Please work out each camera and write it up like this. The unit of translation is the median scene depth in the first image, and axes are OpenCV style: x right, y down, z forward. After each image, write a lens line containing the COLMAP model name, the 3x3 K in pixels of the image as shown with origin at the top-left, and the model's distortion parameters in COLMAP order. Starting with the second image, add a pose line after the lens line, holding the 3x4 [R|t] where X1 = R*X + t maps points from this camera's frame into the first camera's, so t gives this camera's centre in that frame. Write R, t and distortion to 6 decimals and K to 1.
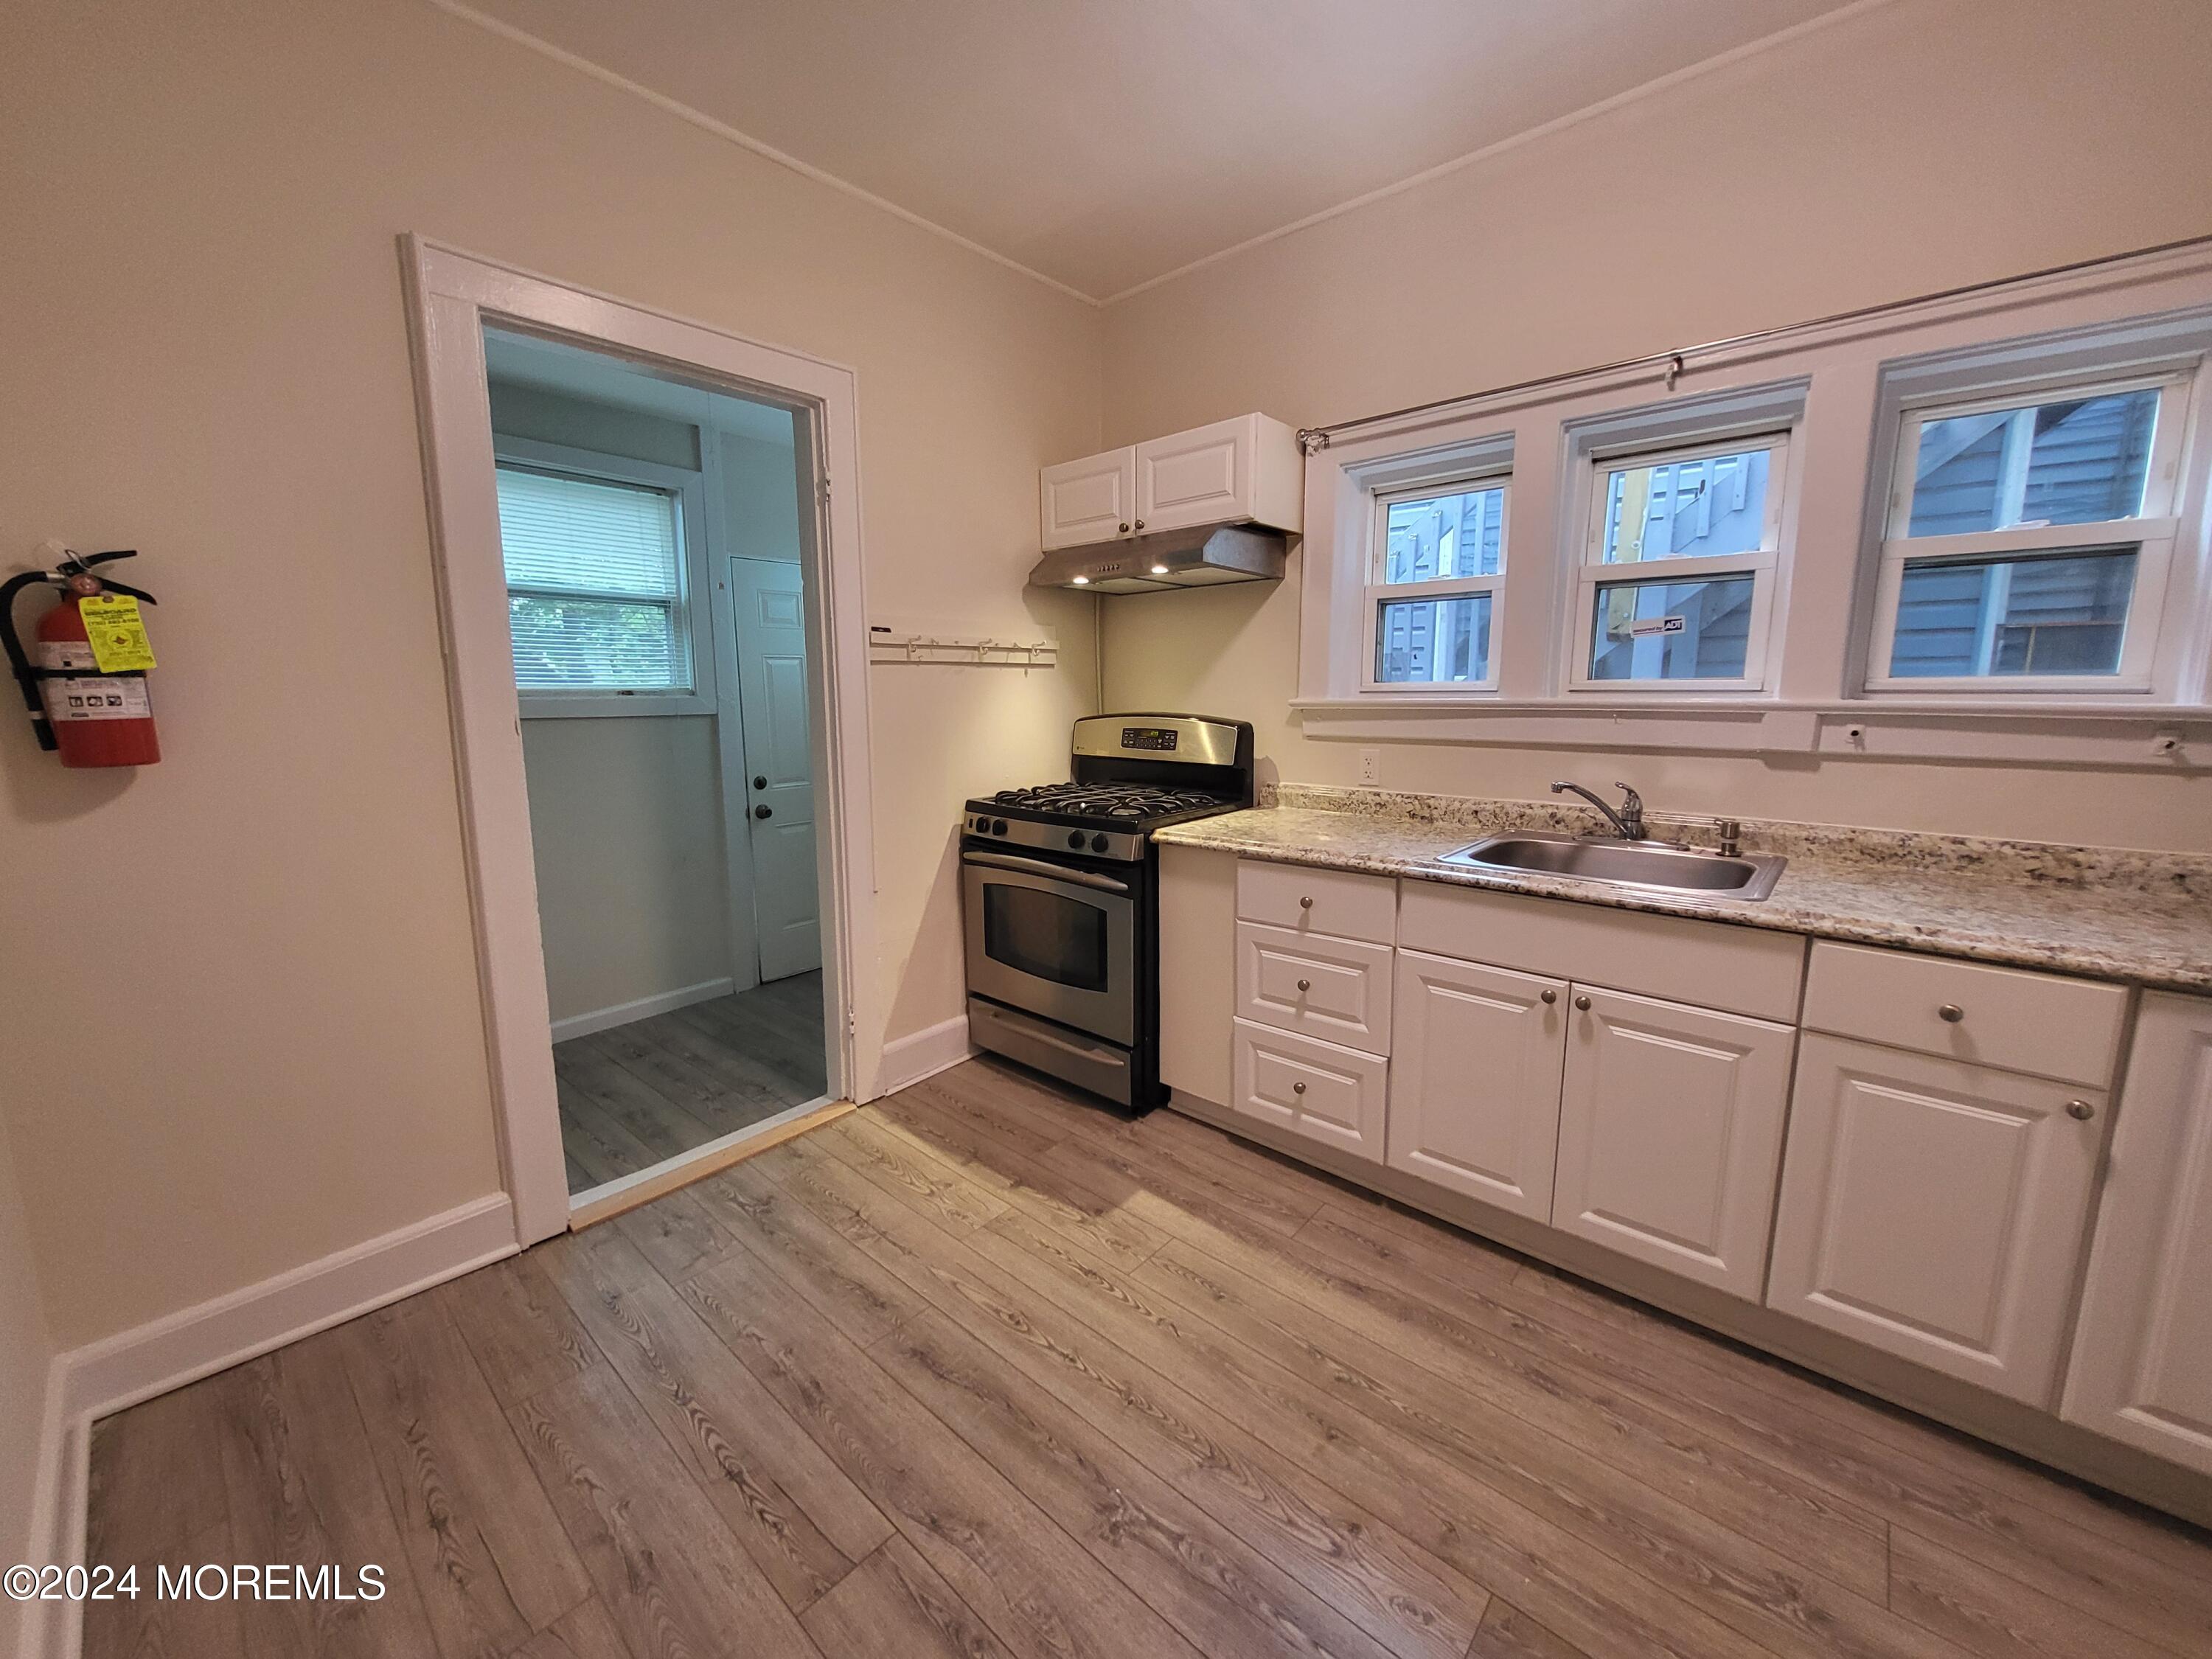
lens RADIAL K [[858.5, 0, 1101.2], [0, 858.5, 821.1], [0, 0, 1]] dist [0.001914, -0.000614]
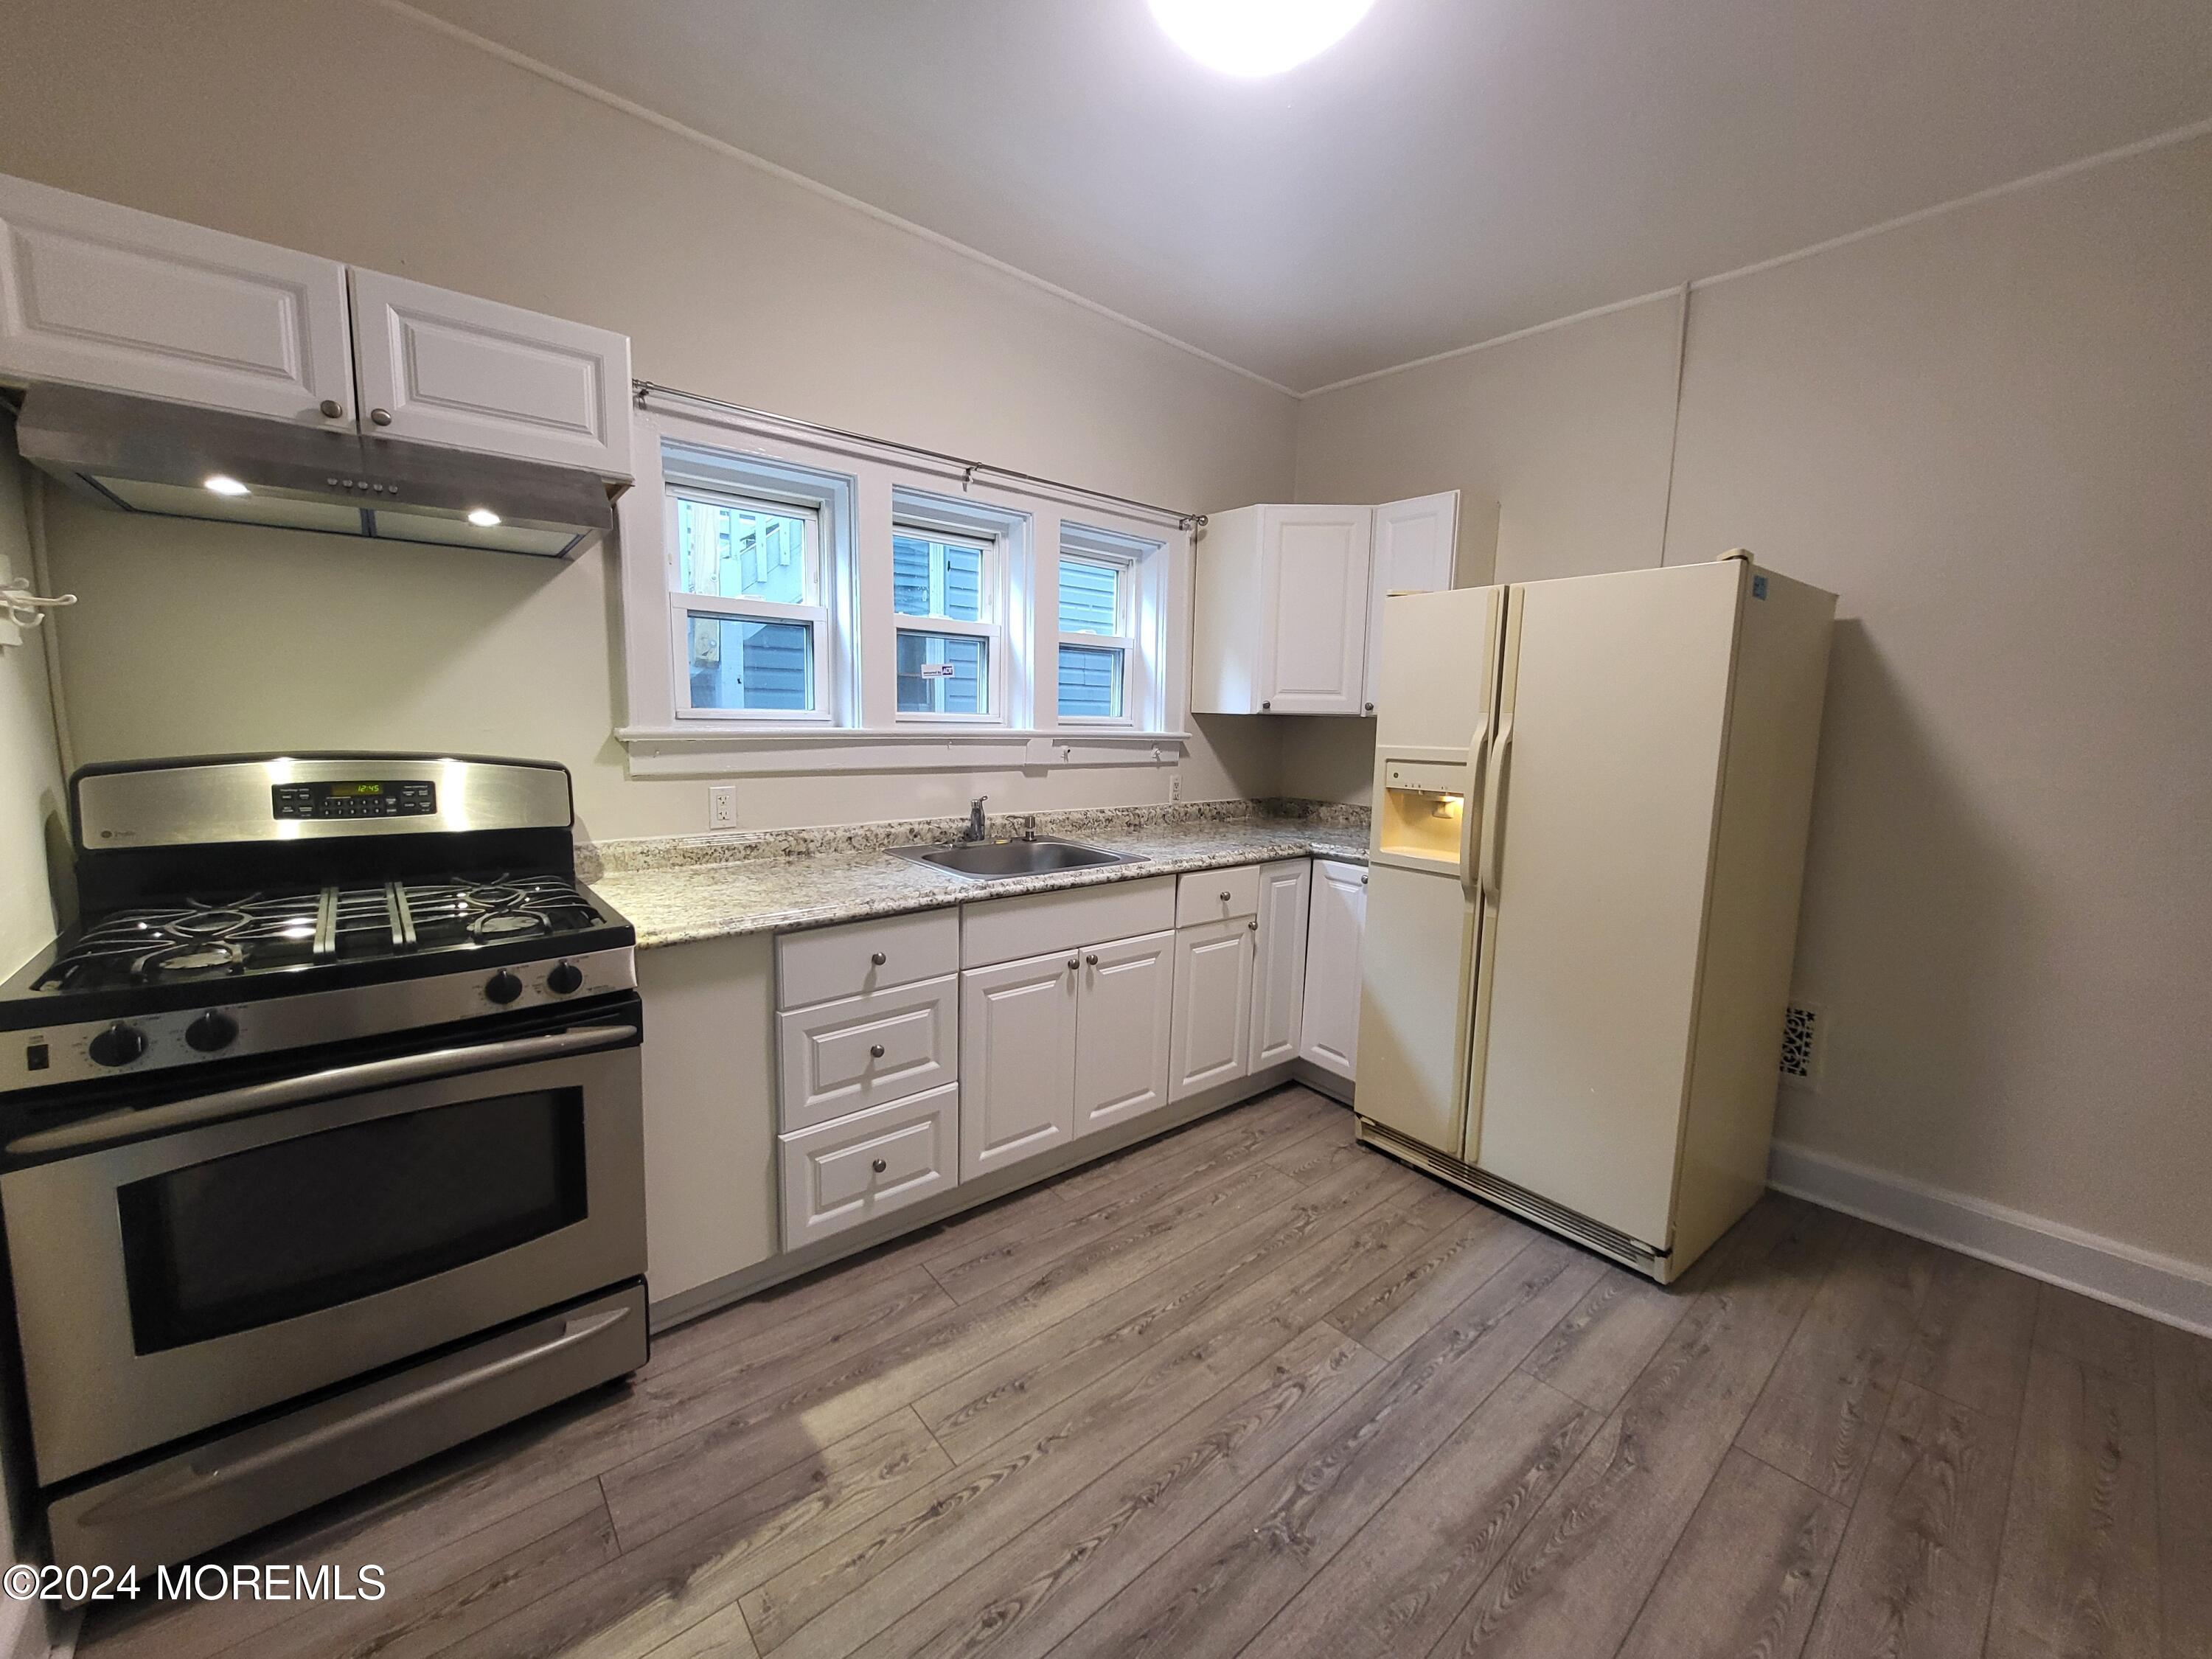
lens RADIAL K [[858.5, 0, 1101.2], [0, 858.5, 821.1], [0, 0, 1]] dist [0.001914, -0.000614]
pose [[0.145454, -0.116049, 0.982535, -0.621204], [0.124118, 0.987392, 0.098248, -0.112063], [-0.981549, 0.107660, 0.158024, 0.642408]]
